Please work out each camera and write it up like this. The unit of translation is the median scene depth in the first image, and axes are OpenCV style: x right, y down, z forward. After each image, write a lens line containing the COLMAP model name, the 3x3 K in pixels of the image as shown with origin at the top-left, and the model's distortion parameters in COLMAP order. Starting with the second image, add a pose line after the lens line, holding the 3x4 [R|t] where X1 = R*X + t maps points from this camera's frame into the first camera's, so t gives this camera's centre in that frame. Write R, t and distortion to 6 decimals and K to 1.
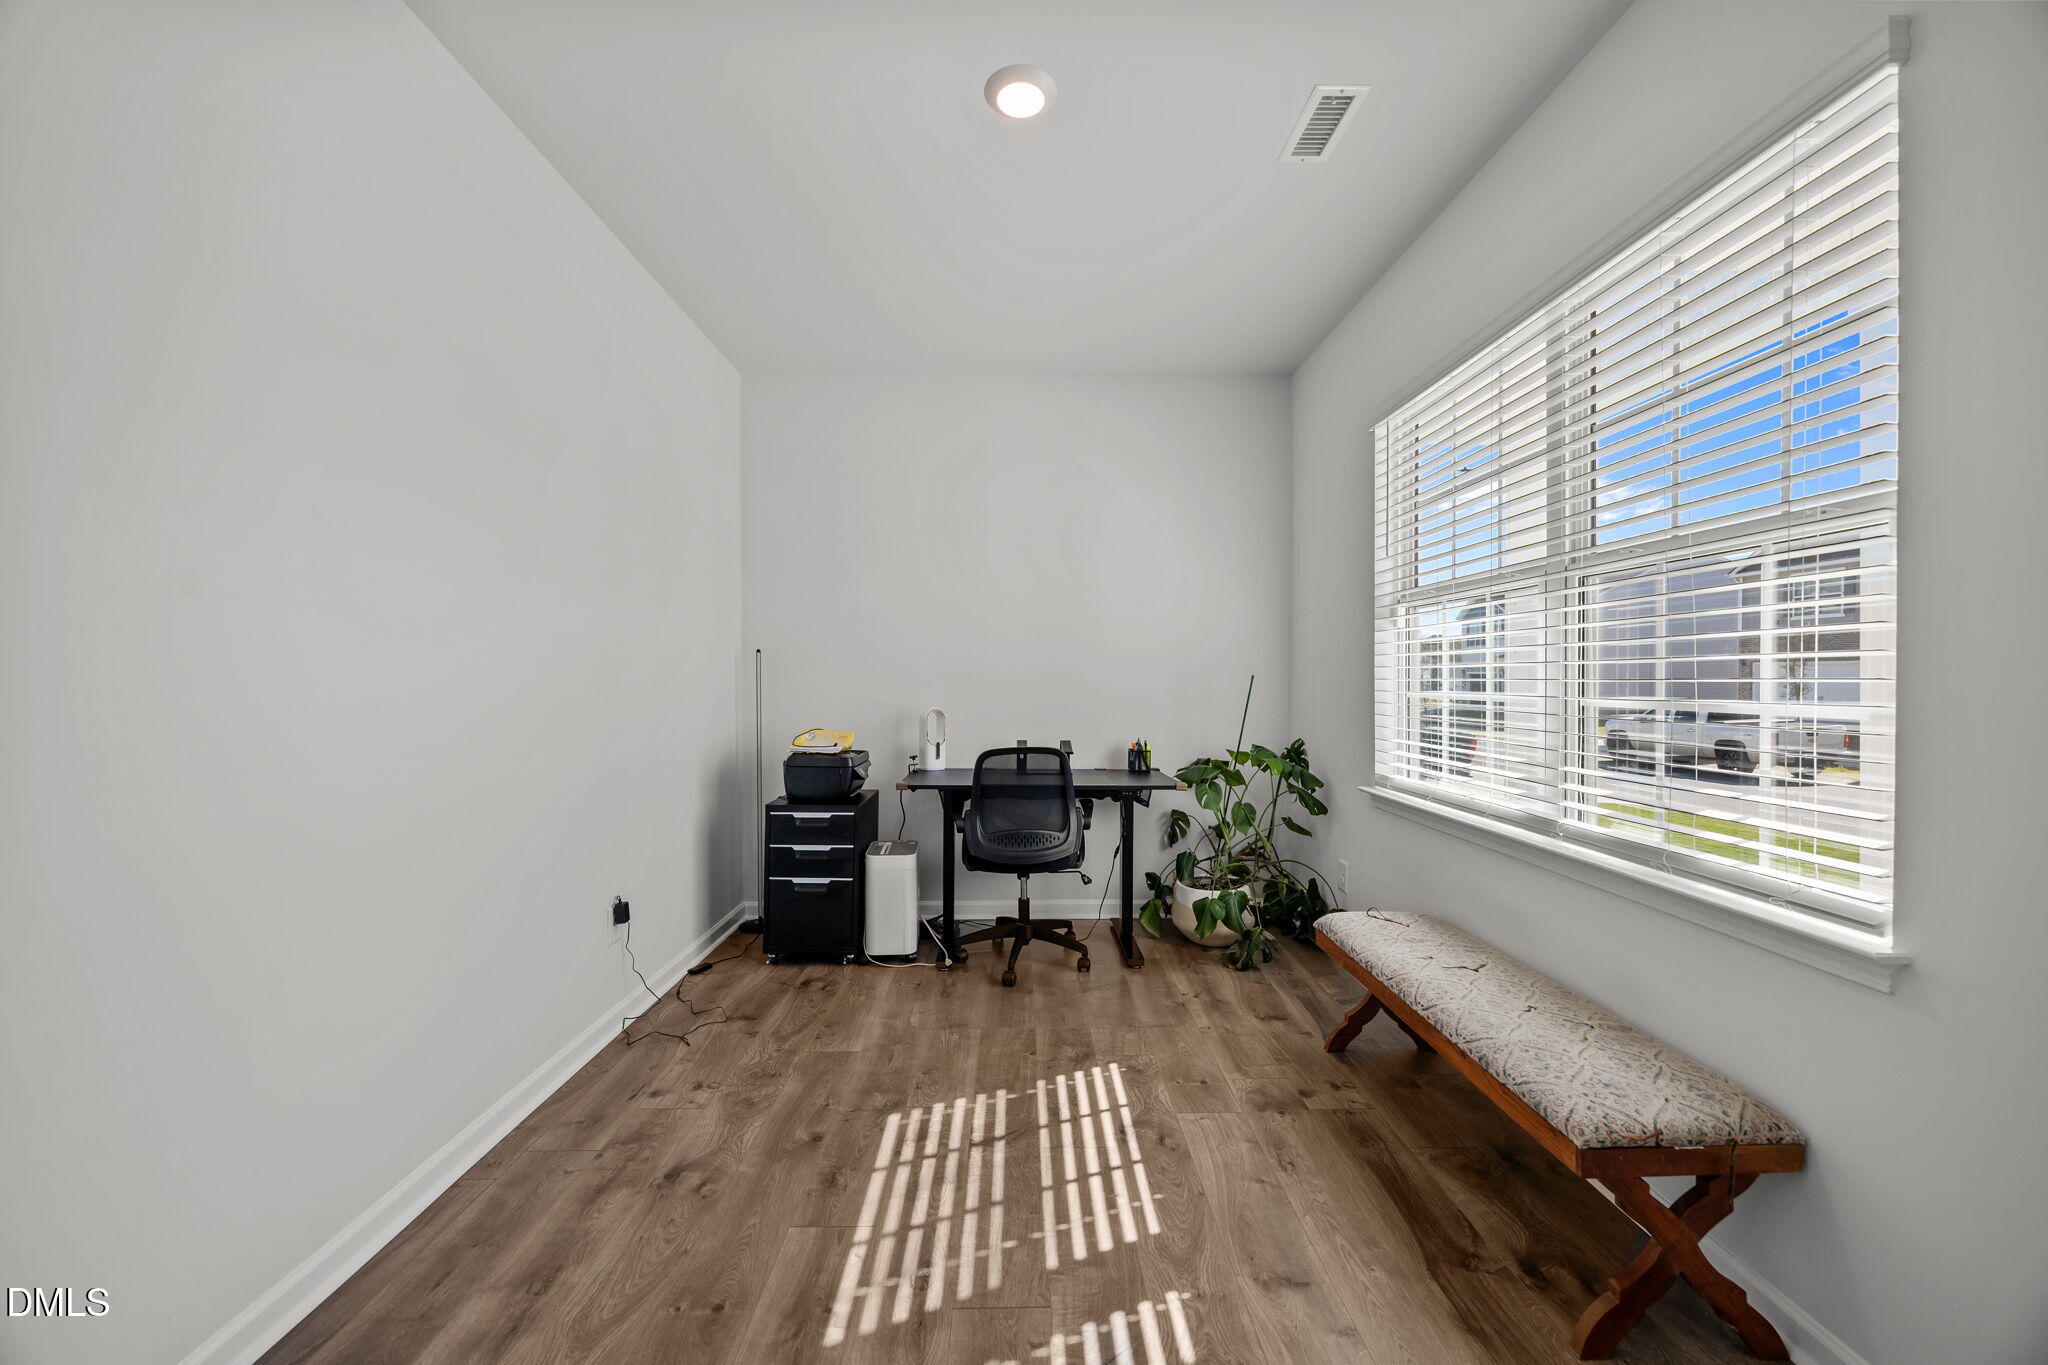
lens RADIAL K [[786.5, 0, 1026.4], [0, 786.5, 671.6], [0, 0, 1]] dist [-0.002371, -0.000114]
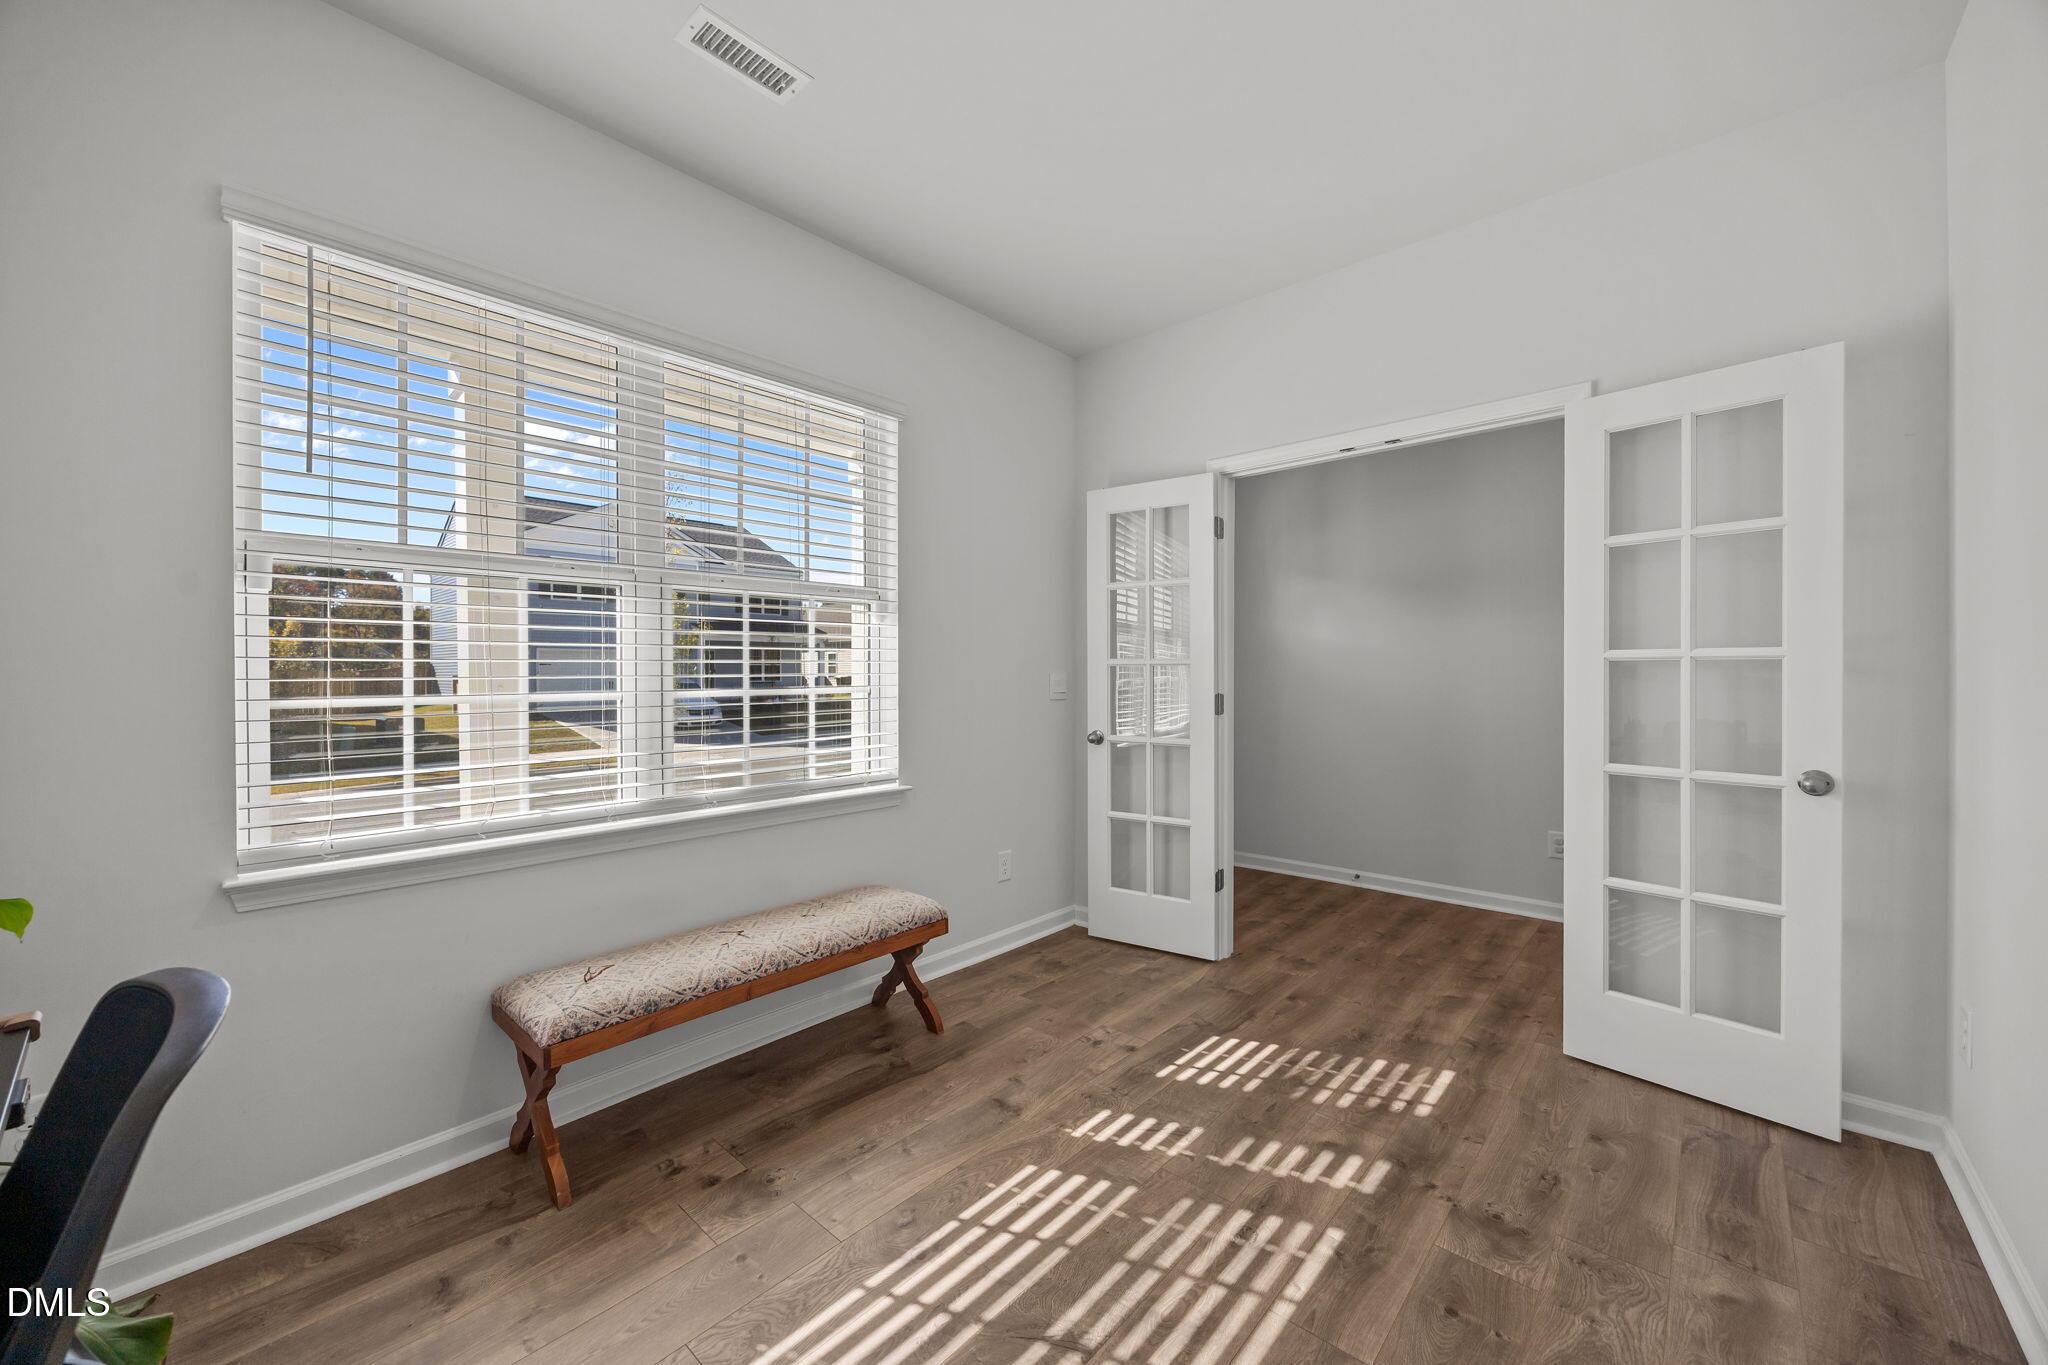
lens RADIAL K [[786.5, 0, 1026.4], [0, 786.5, 671.6], [0, 0, 1]] dist [-0.002371, -0.000114]
pose [[-0.742407, 0.007314, 0.669909, -0.576731], [0.002031, 0.999960, -0.008666, 0.017142], [-0.669946, -0.005073, -0.742393, 1.815431]]
